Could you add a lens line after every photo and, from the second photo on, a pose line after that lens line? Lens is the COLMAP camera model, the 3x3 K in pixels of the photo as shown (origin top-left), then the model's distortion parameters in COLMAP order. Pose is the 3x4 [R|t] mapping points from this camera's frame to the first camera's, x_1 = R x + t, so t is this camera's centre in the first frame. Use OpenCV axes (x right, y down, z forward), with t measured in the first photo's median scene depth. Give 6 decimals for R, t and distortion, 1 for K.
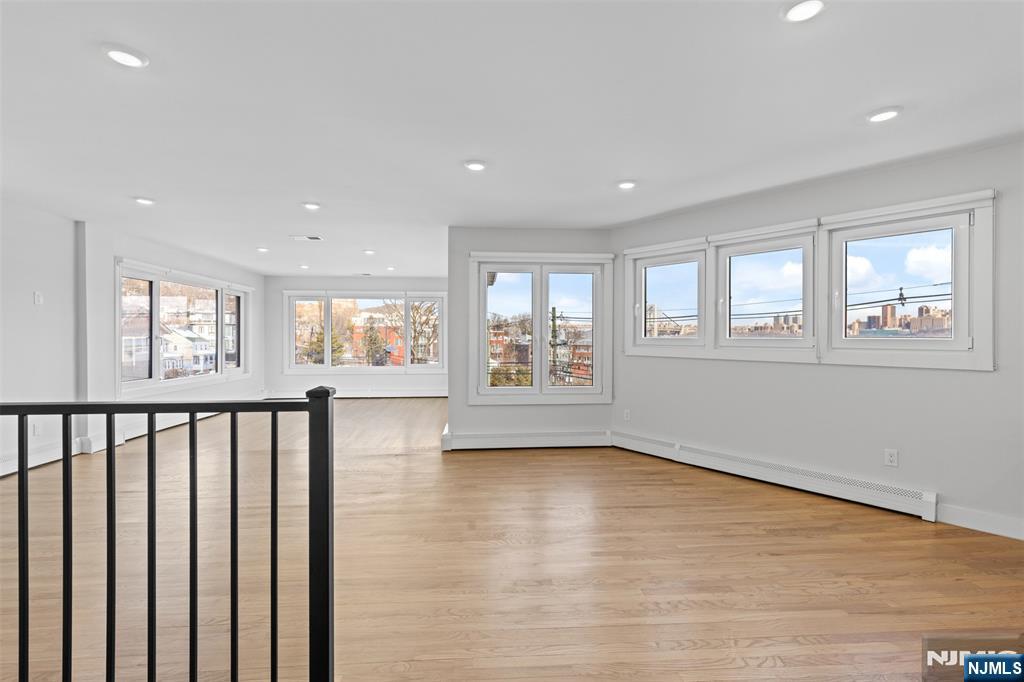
lens RADIAL K [[467.2, 0, 512.0], [0, 467.2, 341.0], [0, 0, 1]] dist [0.000418, 0.000226]
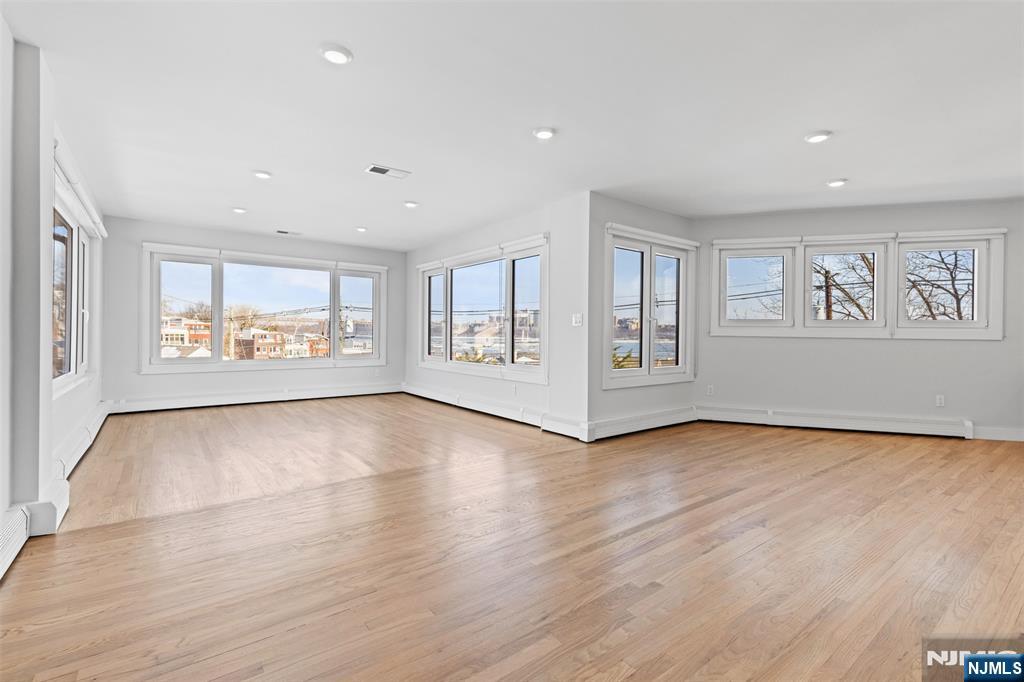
lens RADIAL K [[462.9, 0, 509.1], [0, 462.9, 333.8], [0, 0, 1]] dist [-0.000432, 0.000037]
pose [[0.838648, 0.006176, 0.544639, -0.760785], [-0.003128, 0.999974, -0.006522, 0.034747], [-0.544665, 0.003767, 0.838645, 0.348669]]
